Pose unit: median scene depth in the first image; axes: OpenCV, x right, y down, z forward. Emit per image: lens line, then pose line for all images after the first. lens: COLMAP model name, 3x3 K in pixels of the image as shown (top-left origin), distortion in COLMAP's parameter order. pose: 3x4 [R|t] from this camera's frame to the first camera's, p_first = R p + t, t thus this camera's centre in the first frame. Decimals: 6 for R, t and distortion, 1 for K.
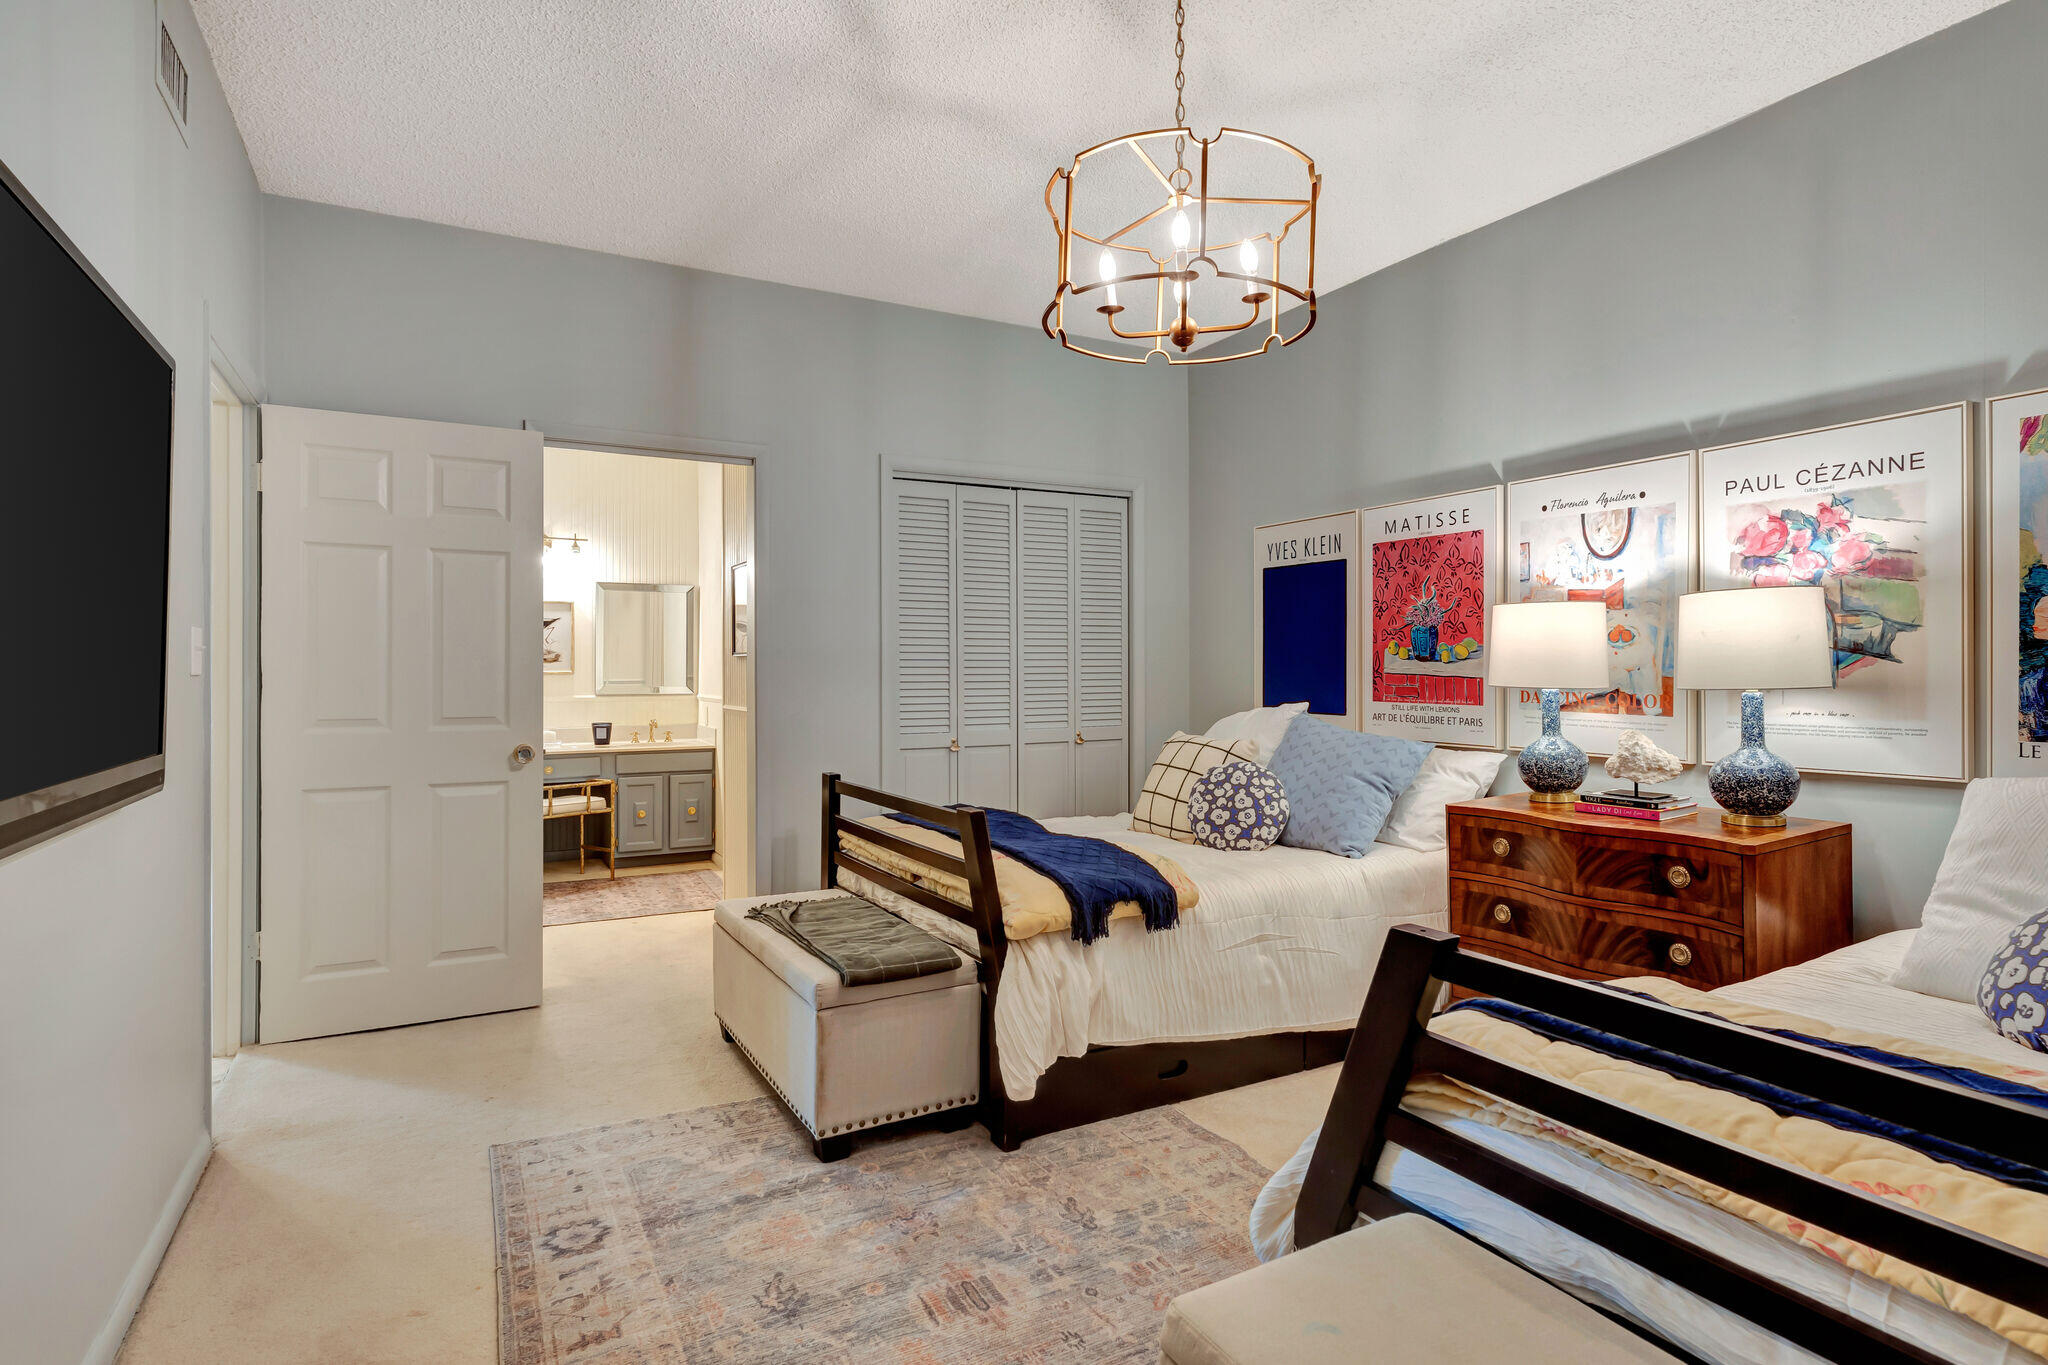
lens RADIAL K [[1066.7, 0, 1021.2], [0, 1066.7, 691.9], [0, 0, 1]] dist [0.008387, 0.000648]
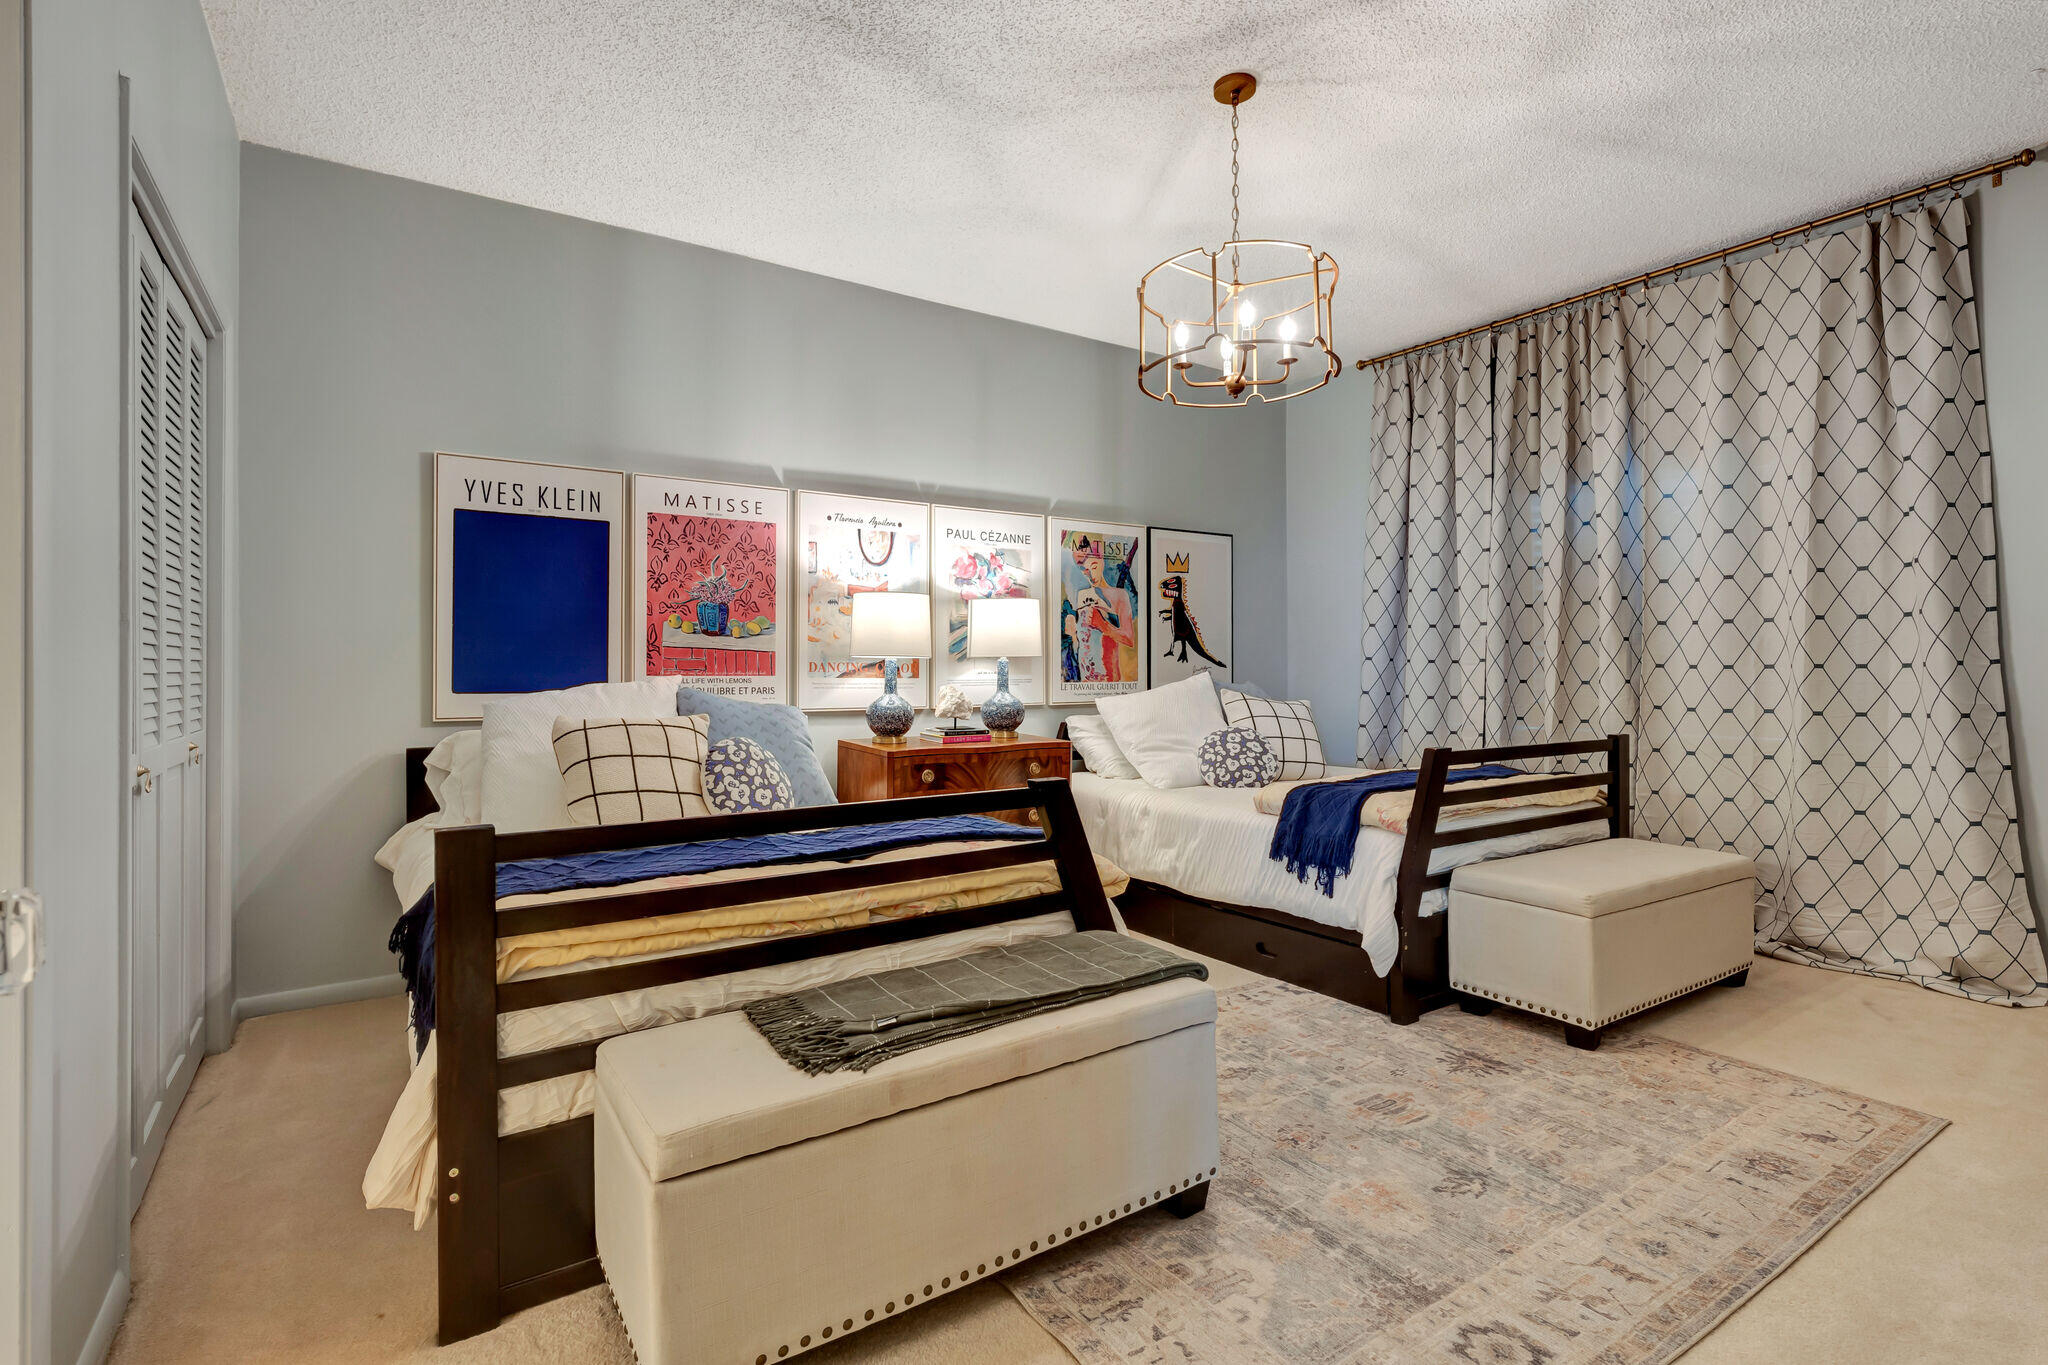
lens RADIAL K [[968.4, 0, 1022.8], [0, 968.4, 673.2], [0, 0, 1]] dist [-0.013843, 0.007816]
pose [[-0.095383, 0.003623, 0.995434, -0.651569], [0.027019, 0.999634, -0.001049, 0.019043], [-0.995074, 0.026796, -0.095446, 0.857317]]
